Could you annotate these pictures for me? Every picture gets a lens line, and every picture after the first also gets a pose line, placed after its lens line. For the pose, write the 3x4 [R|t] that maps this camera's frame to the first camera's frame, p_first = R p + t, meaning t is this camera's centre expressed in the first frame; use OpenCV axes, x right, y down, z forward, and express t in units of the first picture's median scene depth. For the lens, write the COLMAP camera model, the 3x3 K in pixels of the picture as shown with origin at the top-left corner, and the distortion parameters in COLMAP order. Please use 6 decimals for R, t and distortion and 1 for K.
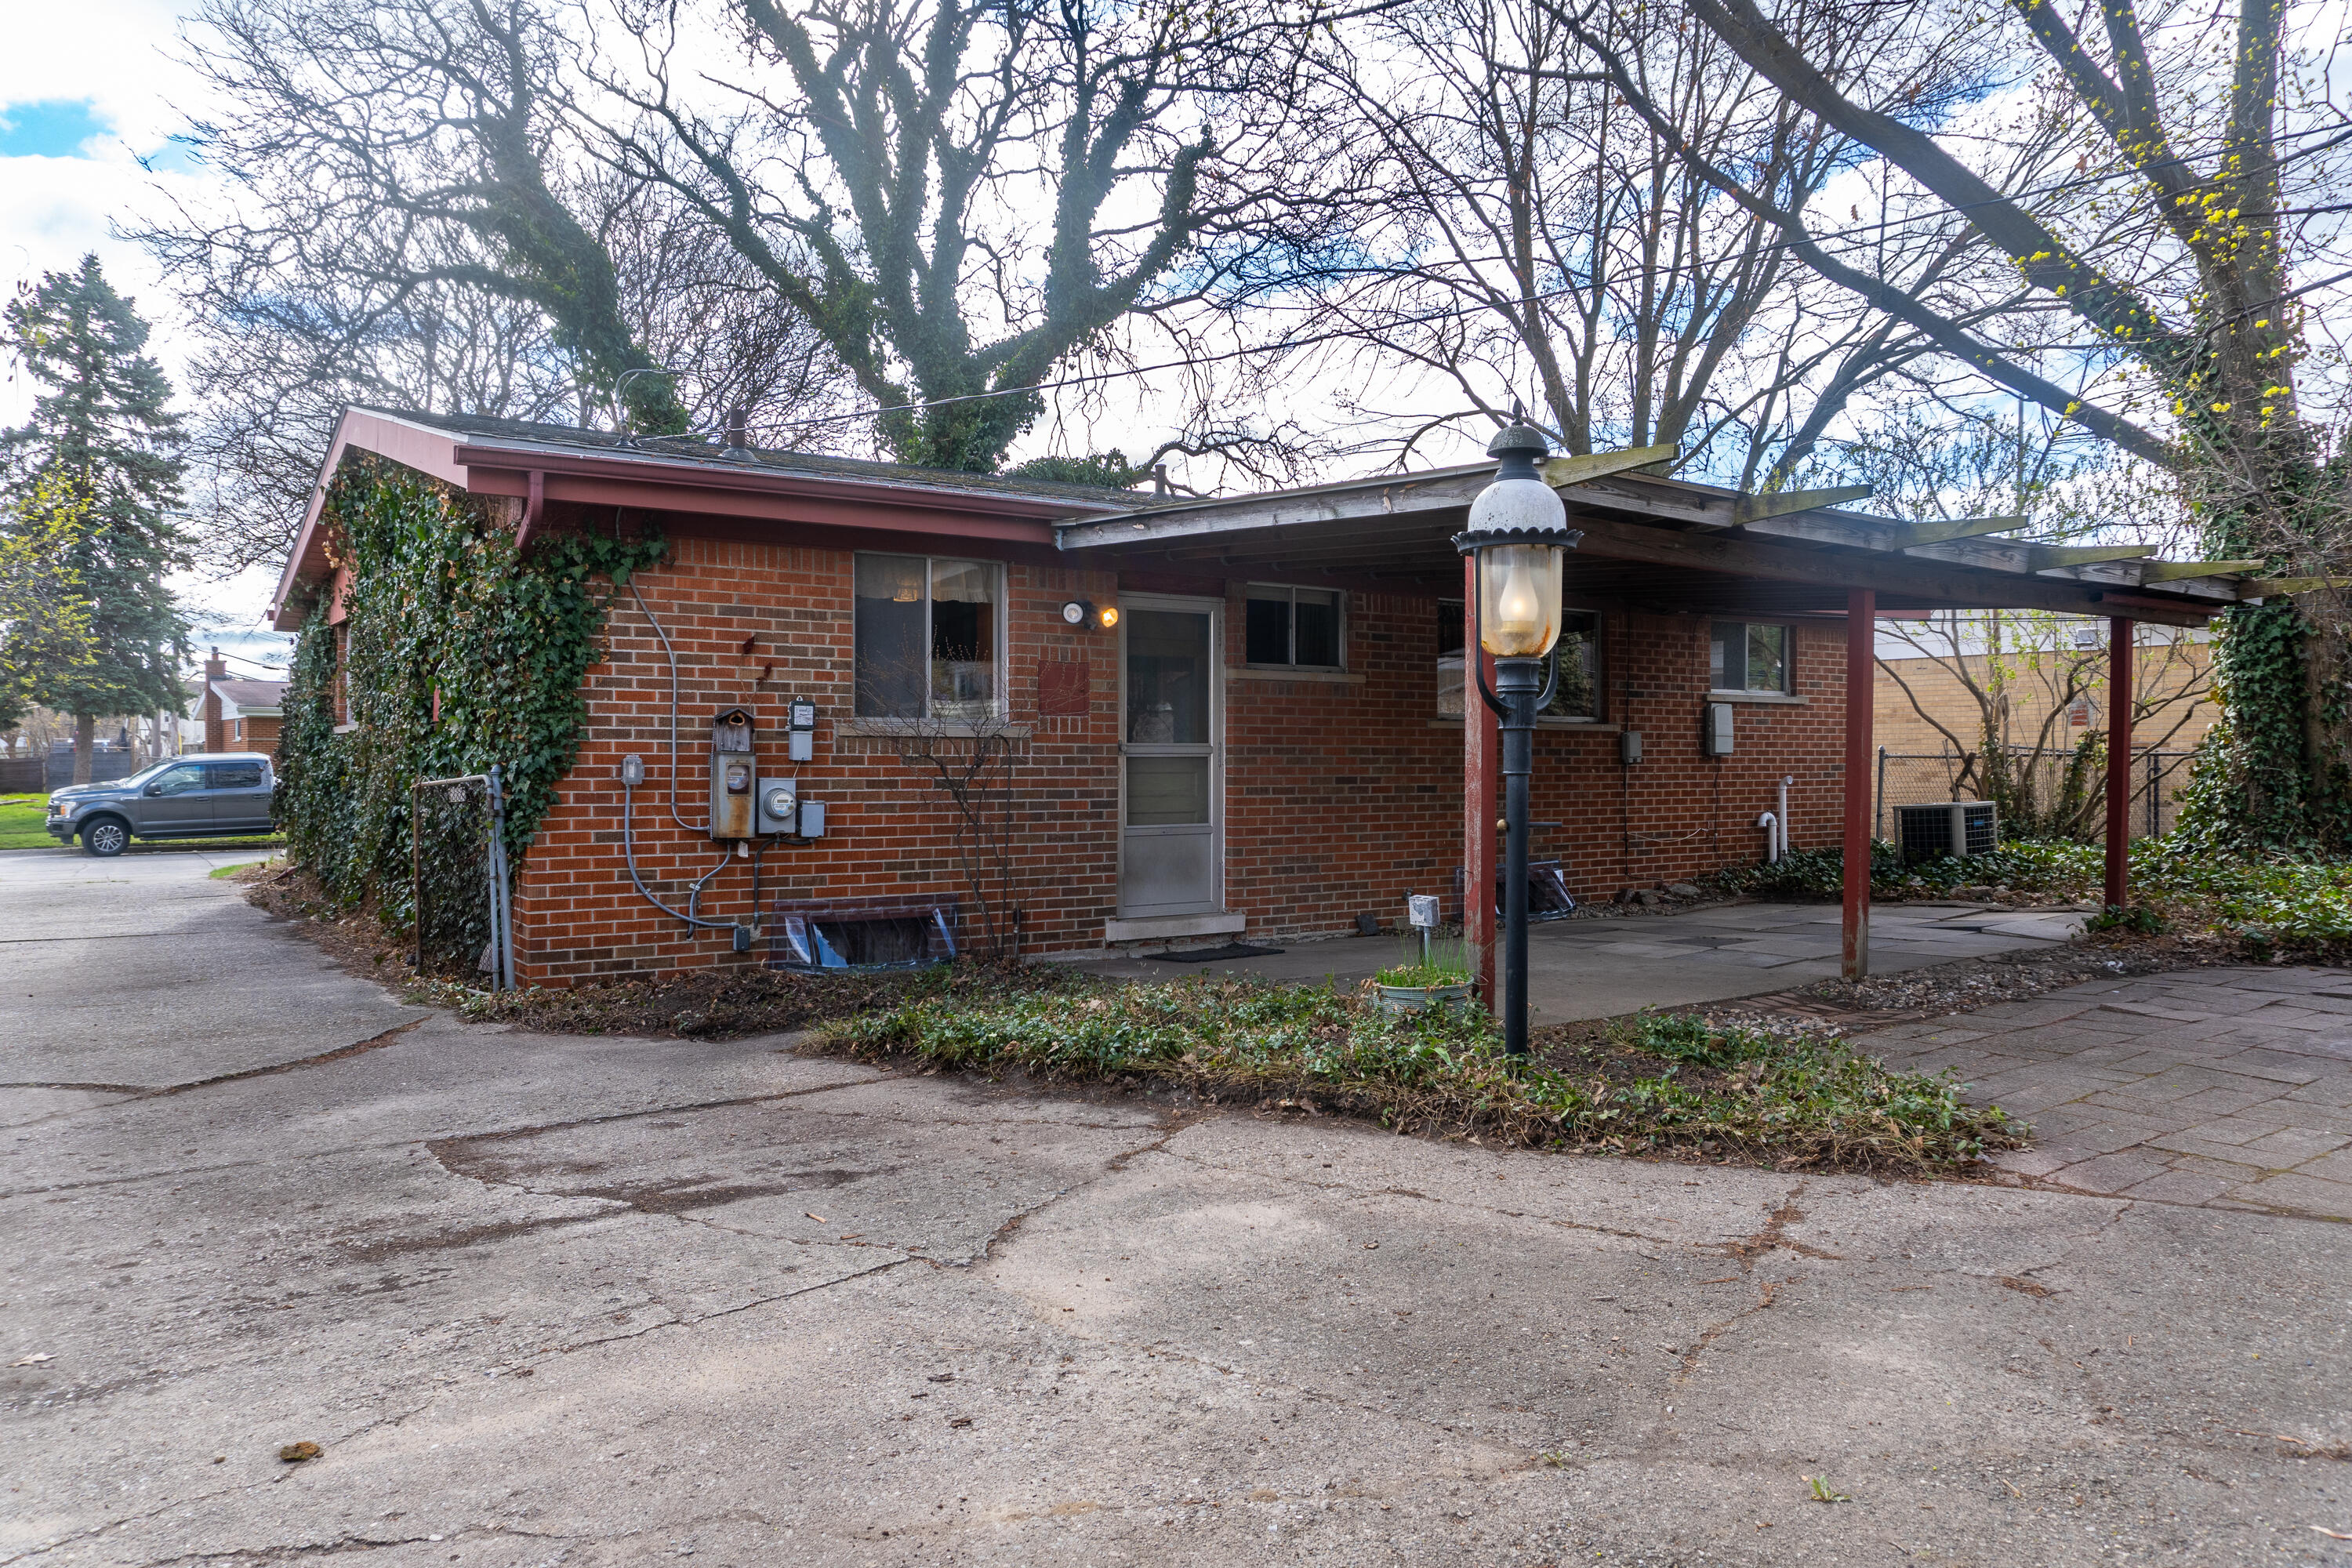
lens RADIAL K [[1590.2, 0, 1167.4], [0, 1590.2, 774.3], [0, 0, 1]] dist [-0.020843, -0.001217]
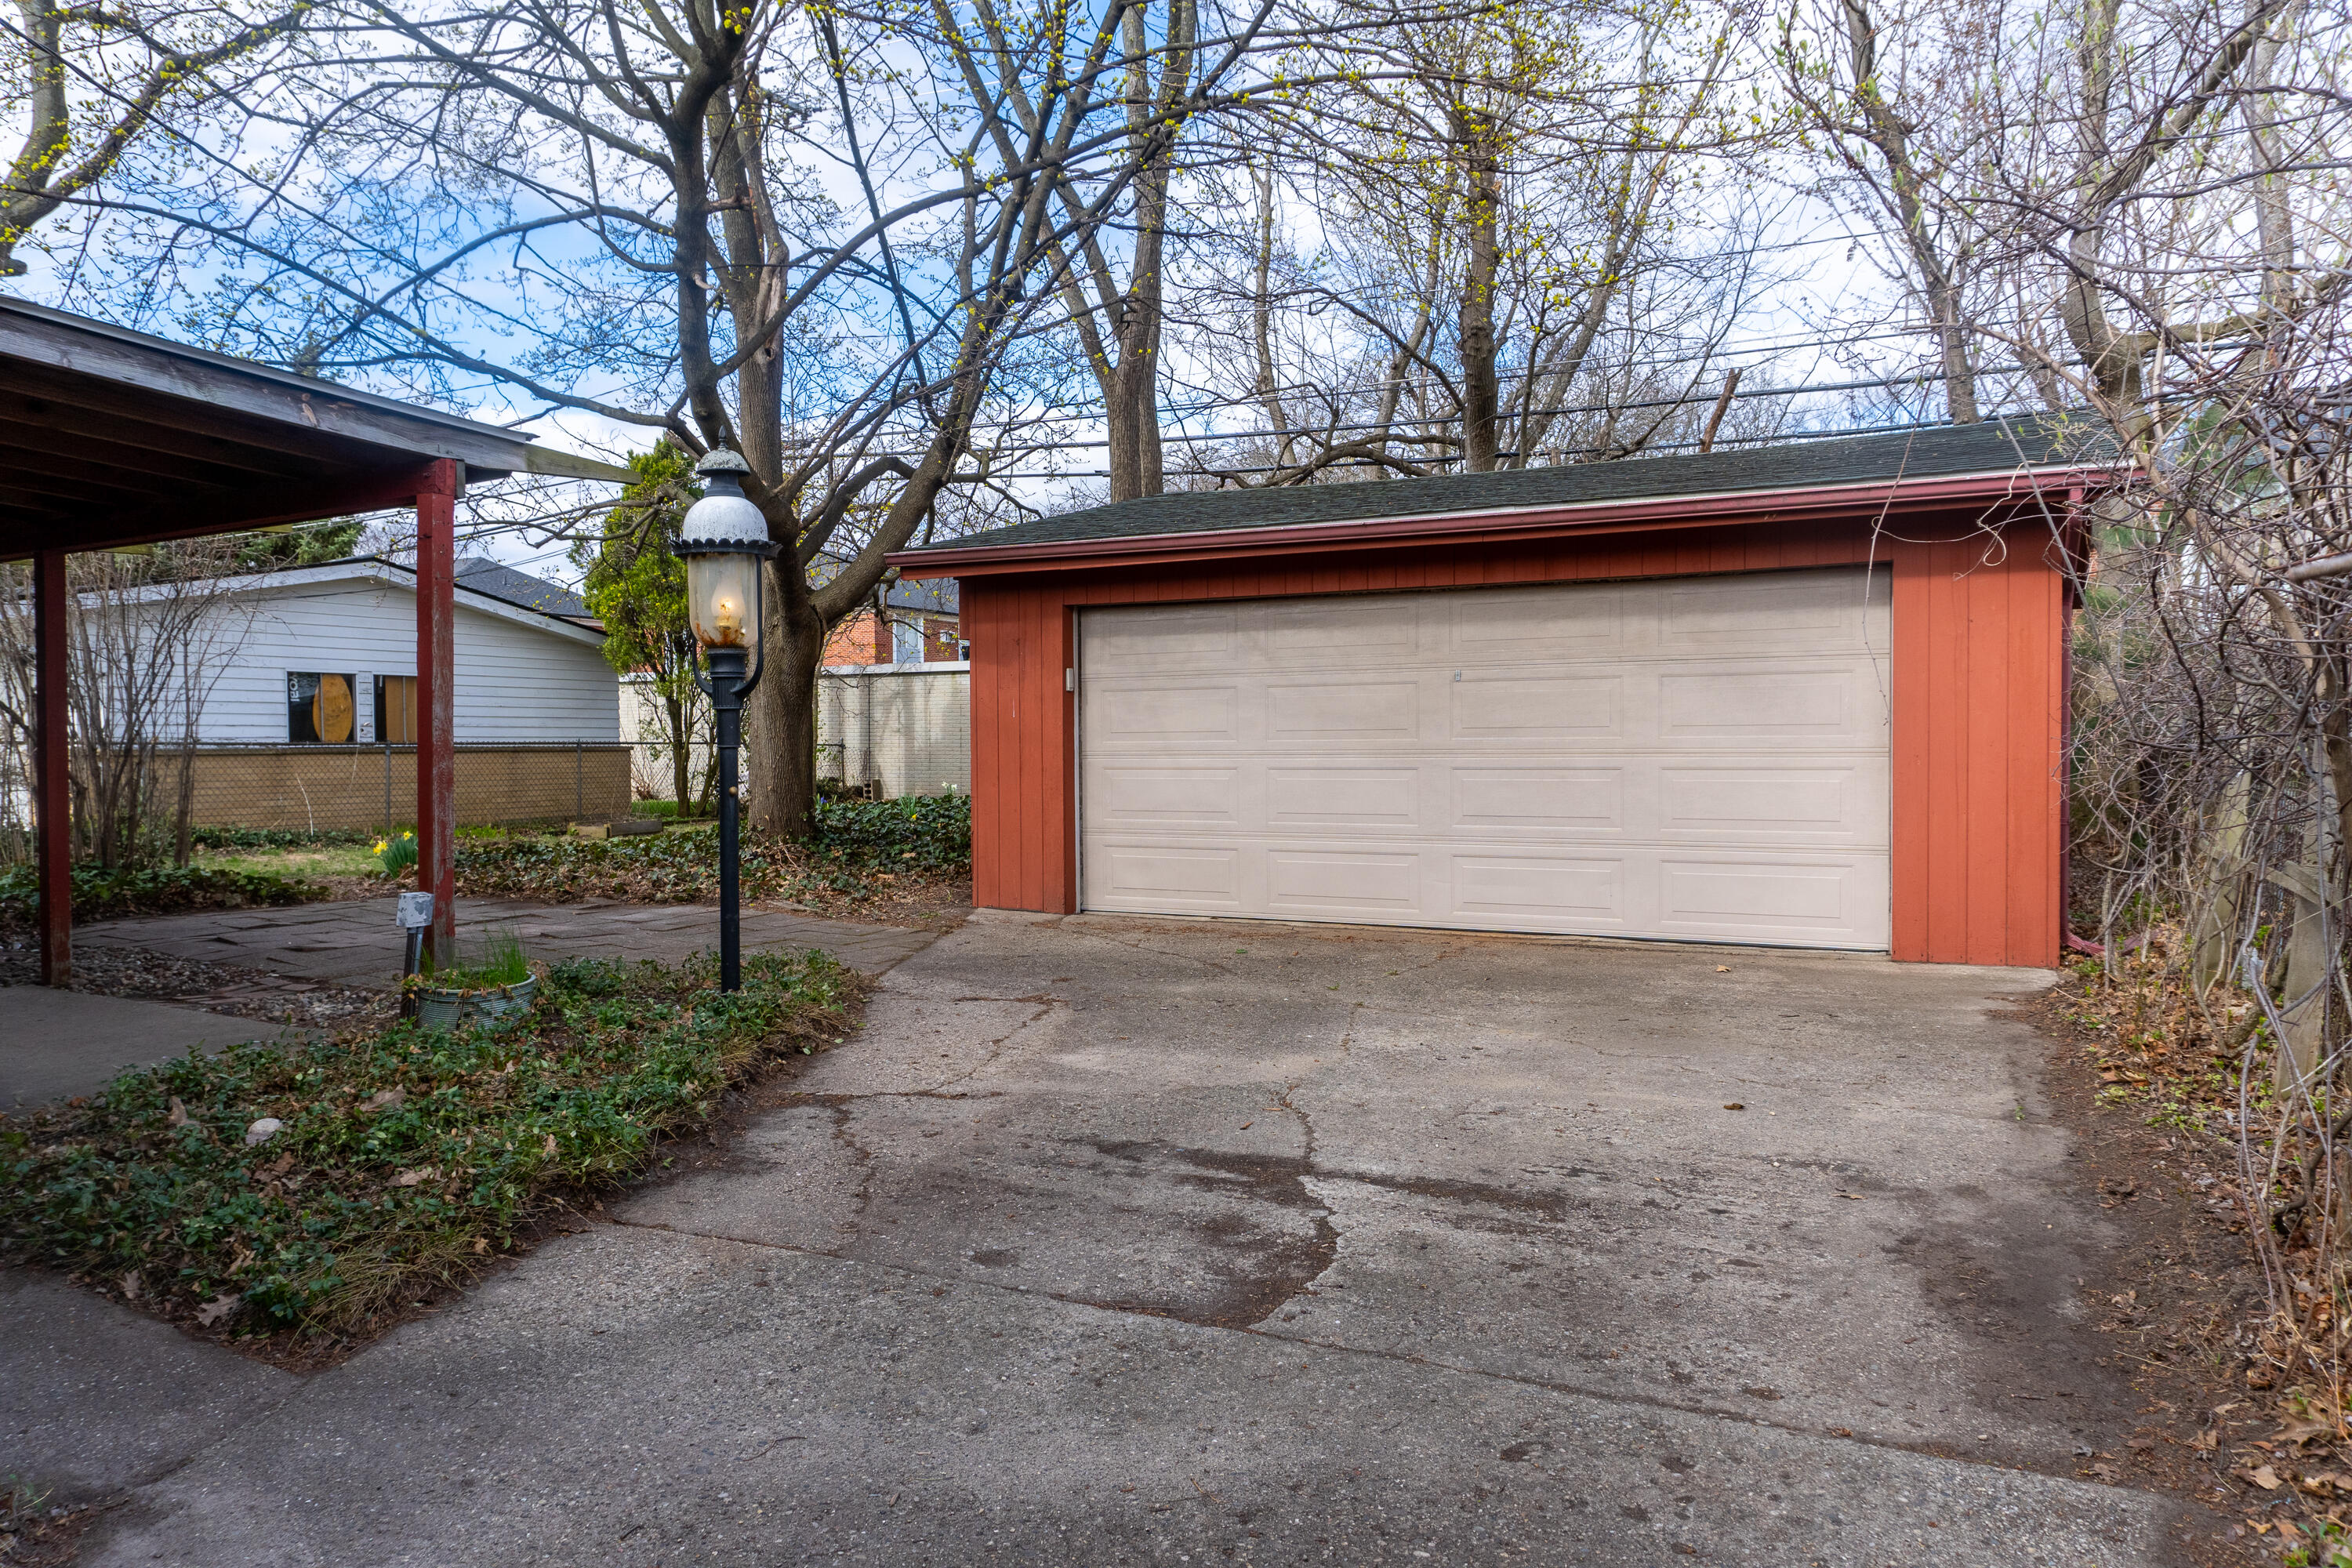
lens RADIAL K [[1590.2, 0, 1167.4], [0, 1590.2, 774.3], [0, 0, 1]] dist [-0.020843, -0.001217]
pose [[-0.465765, -0.013910, 0.884799, -1.231861], [0.012796, 0.999666, 0.022452, -0.003627], [-0.884816, 0.021780, -0.465432, 1.603572]]
